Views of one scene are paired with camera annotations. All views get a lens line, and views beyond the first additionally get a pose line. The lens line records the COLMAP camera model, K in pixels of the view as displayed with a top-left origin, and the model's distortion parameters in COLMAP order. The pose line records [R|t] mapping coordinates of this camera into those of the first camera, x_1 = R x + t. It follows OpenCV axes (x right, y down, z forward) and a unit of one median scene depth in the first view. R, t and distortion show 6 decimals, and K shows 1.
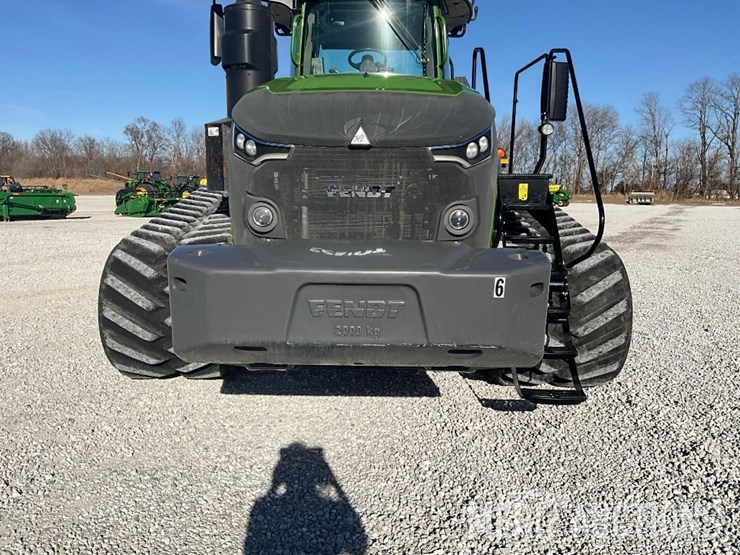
lens RADIAL K [[608.8, 0, 364.8], [0, 608.8, 277.6], [0, 0, 1]] dist [0.079134, -0.148358]
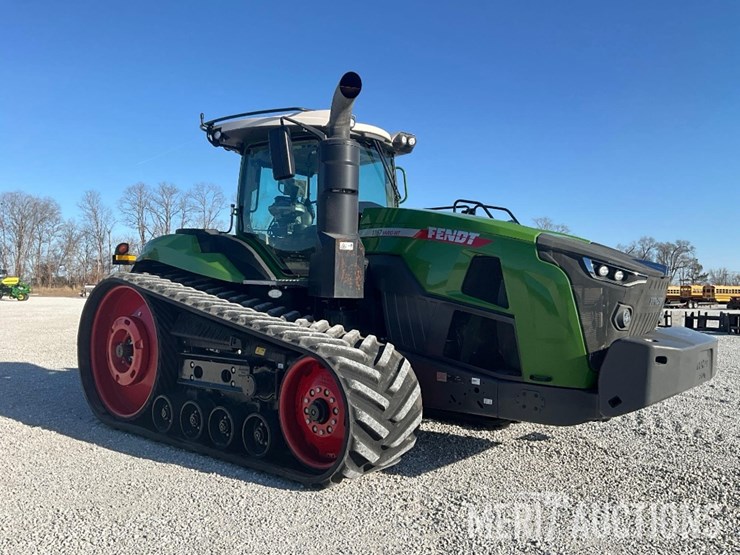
lens RADIAL K [[608.8, 0, 369.2], [0, 608.8, 276.7], [0, 0, 1]] dist [0.079134, -0.148358]
pose [[0.633088, 0.012282, 0.773982, -1.123799], [0.104298, 0.989403, -0.101012, -0.067079], [-0.767021, 0.144674, 0.625098, 0.287688]]
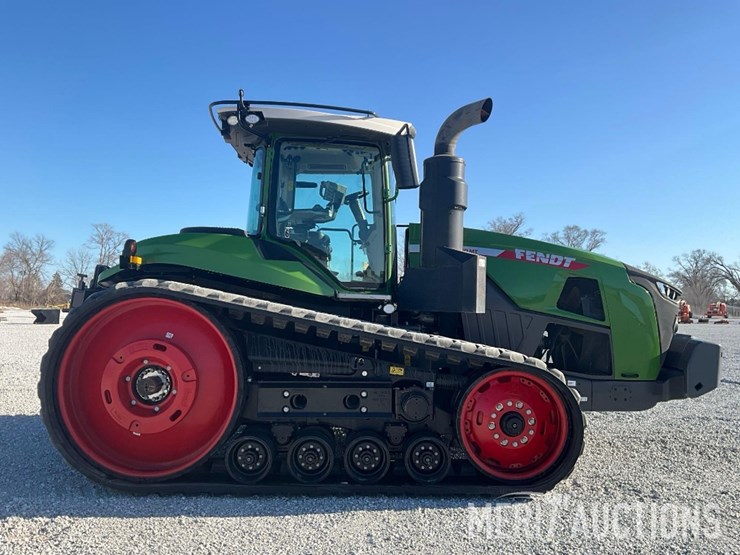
lens RADIAL K [[608.8, 0, 369.8], [0, 608.8, 276.5], [0, 0, 1]] dist [0.079134, -0.148358]
pose [[-0.025215, 0.034819, 0.999075, -1.449857], [0.124792, 0.991686, -0.031412, -0.209683], [-0.991862, 0.123885, -0.029350, 1.294166]]
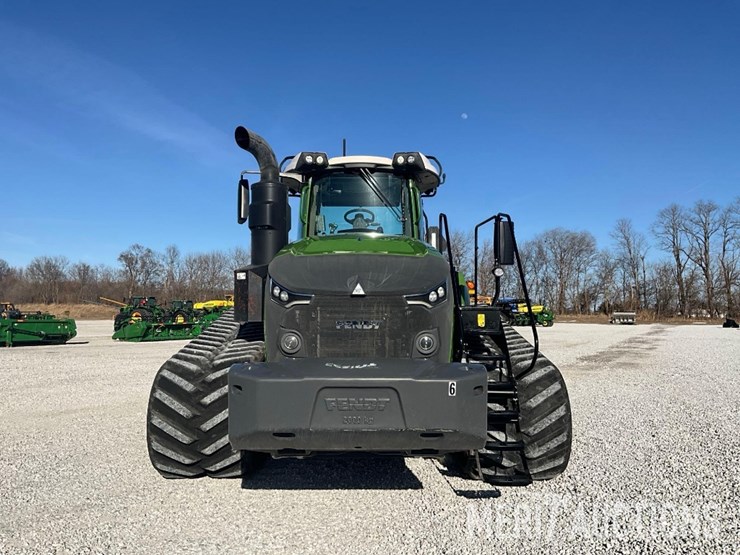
lens RADIAL K [[608.8, 0, 364.6], [0, 608.8, 272.2], [0, 0, 1]] dist [0.079134, -0.148358]
pose [[0.999805, -0.007876, 0.018103, -0.010565], [0.011418, 0.978746, -0.204760, 0.021189], [-0.016105, 0.204926, 0.978645, -0.273276]]
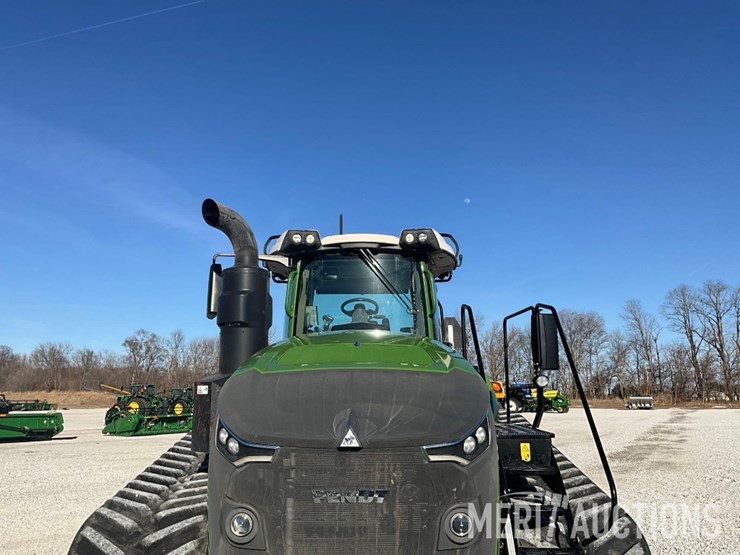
lens RADIAL K [[608.8, 0, 365.7], [0, 608.8, 273.8], [0, 0, 1]] dist [0.079134, -0.148358]
pose [[0.999842, -0.014301, 0.010575, 0.005771], [0.017000, 0.943201, -0.331788, -0.086458], [-0.005229, 0.331915, 0.943295, 0.015306]]
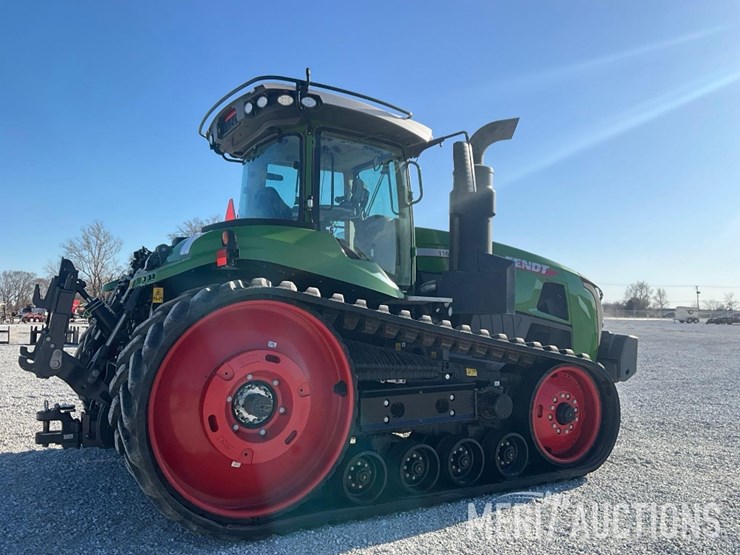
lens RADIAL K [[608.8, 0, 364.5], [0, 608.8, 276.3], [0, 0, 1]] dist [0.079134, -0.148358]
pose [[-0.506104, 0.033374, 0.861827, -1.217752], [0.106585, 0.994012, 0.024099, -0.295225], [-0.855861, 0.104054, -0.506630, 1.971164]]
